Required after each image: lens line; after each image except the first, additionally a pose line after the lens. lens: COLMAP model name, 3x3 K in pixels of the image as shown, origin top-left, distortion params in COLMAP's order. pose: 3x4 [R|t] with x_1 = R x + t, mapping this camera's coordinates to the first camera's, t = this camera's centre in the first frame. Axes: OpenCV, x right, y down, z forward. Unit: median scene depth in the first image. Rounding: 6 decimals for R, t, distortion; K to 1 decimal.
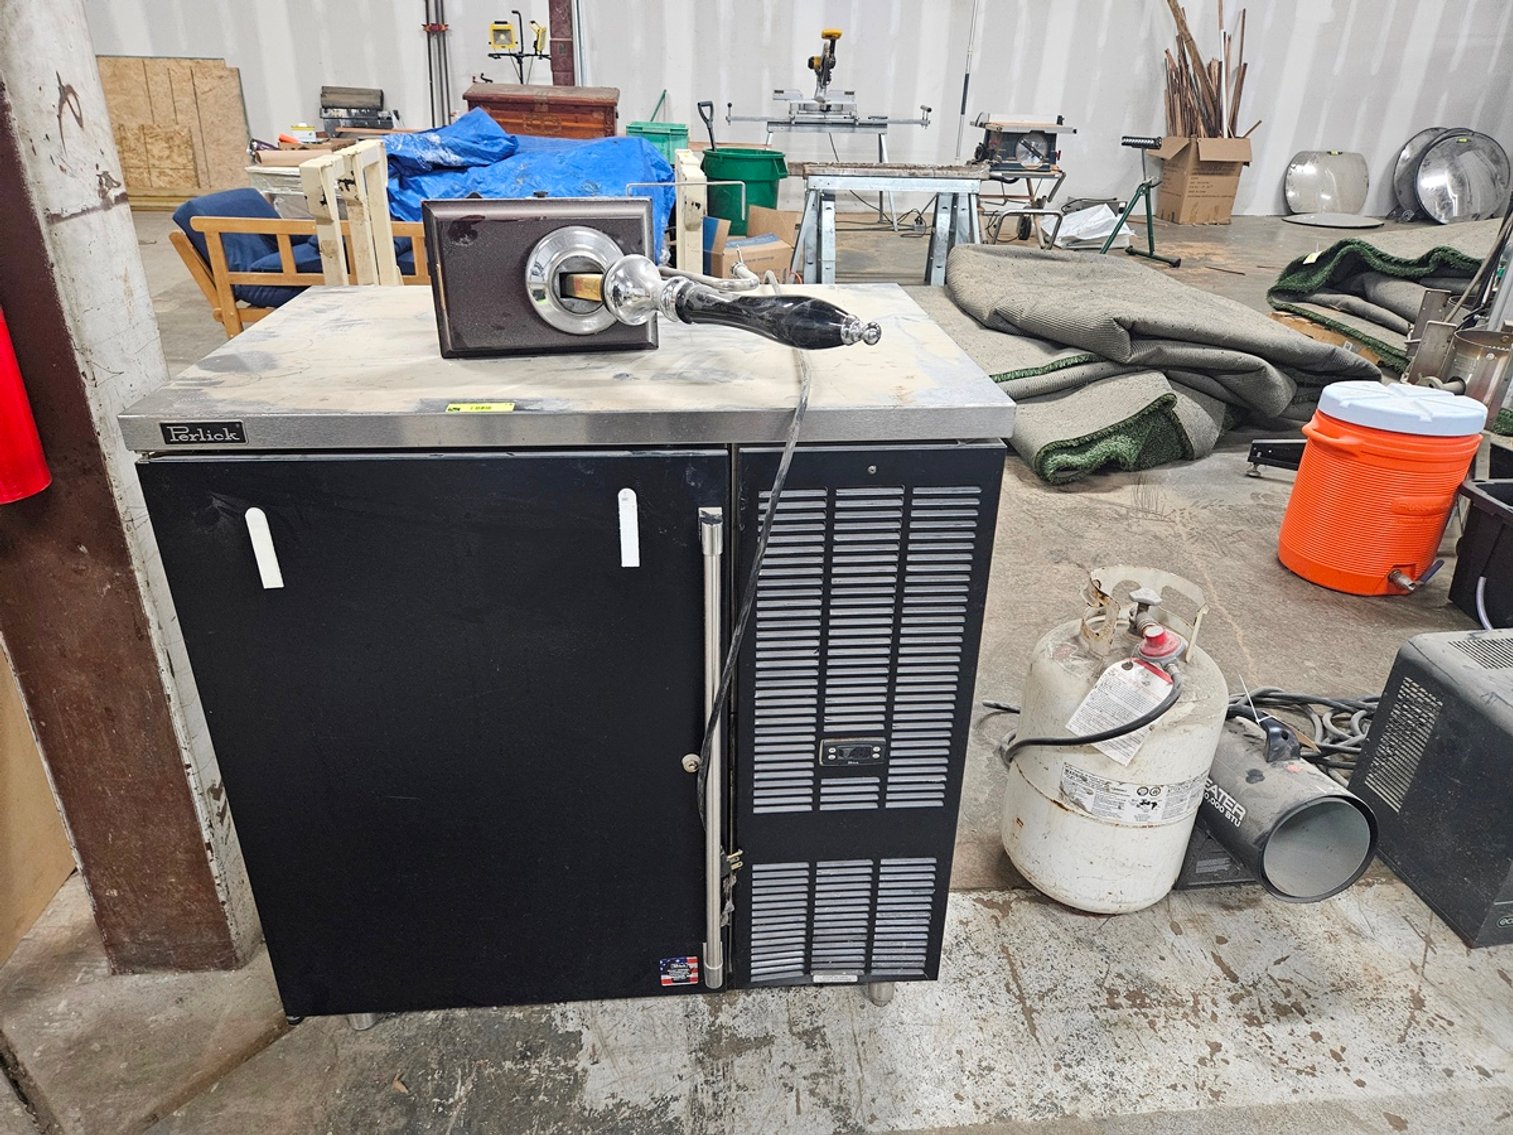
lens RADIAL K [[1006.1, 0, 755.4], [0, 1006.1, 564.3], [0, 0, 1]] dist [0.044960, 0.001474]
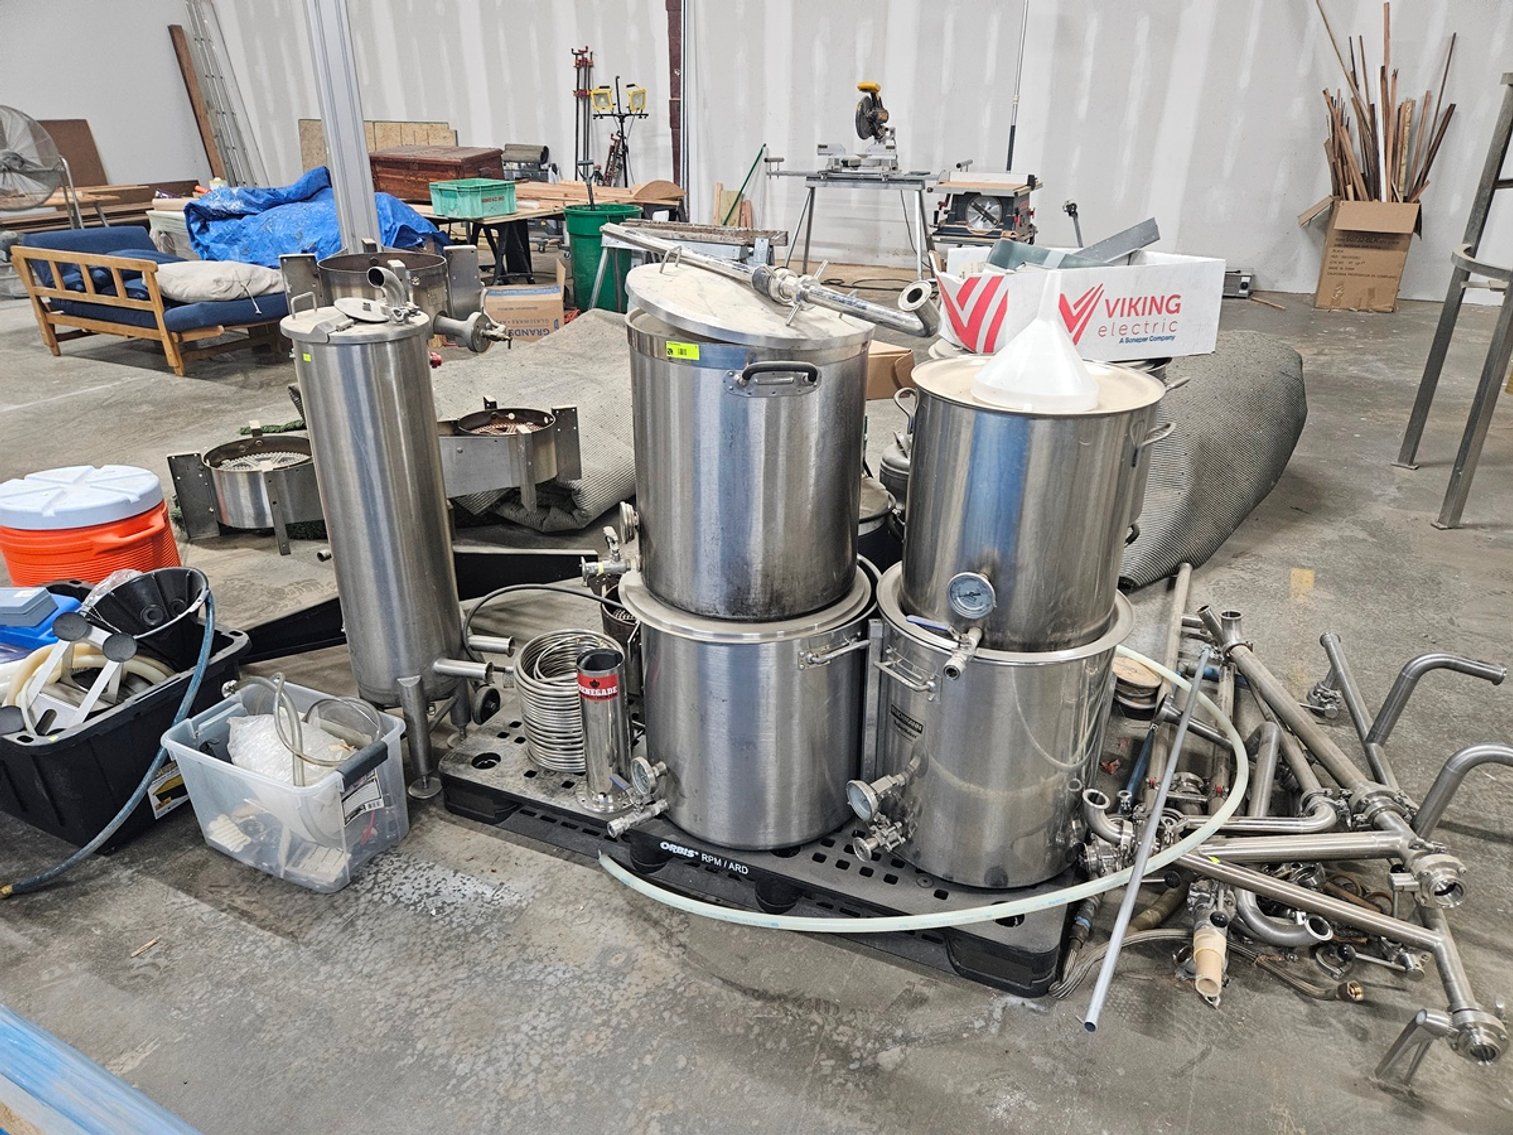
lens RADIAL K [[1006.1, 0, 752.8], [0, 1006.1, 572.9], [0, 0, 1]] dist [0.044960, 0.001474]
pose [[0.856225, 0.197969, -0.477165, 0.514623], [-0.209638, 0.977340, 0.029311, -0.074791], [0.472155, 0.074935, 0.878325, 0.133985]]
